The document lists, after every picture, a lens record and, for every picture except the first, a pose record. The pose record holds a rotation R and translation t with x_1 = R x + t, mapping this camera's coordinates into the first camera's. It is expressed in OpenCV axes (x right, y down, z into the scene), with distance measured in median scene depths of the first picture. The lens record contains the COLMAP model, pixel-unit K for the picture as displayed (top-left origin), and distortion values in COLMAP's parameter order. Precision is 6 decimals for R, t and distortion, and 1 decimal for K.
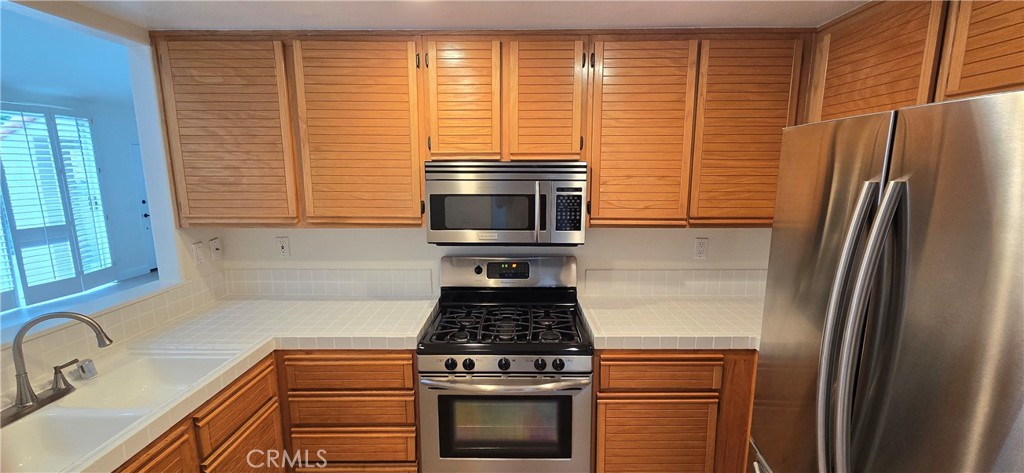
lens RADIAL K [[421.4, 0, 516.9], [0, 421.4, 236.9], [0, 0, 1]] dist [-0.000824, 0.000932]
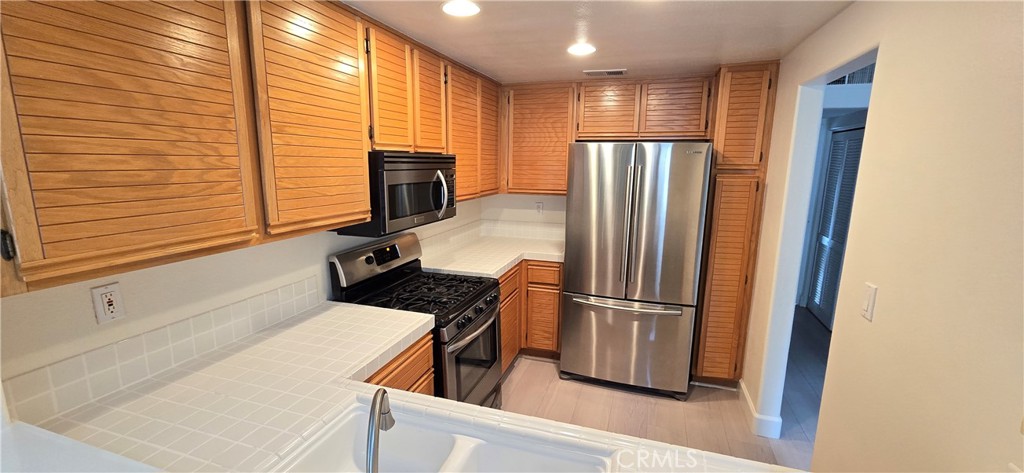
lens RADIAL K [[421.4, 0, 508.6], [0, 421.4, 236.5], [0, 0, 1]] dist [-0.000824, 0.000932]
pose [[0.309662, -0.164962, 0.936428, -1.055985], [0.141414, 0.981873, 0.126204, -0.065159], [-0.940272, 0.093344, 0.327376, 0.408131]]
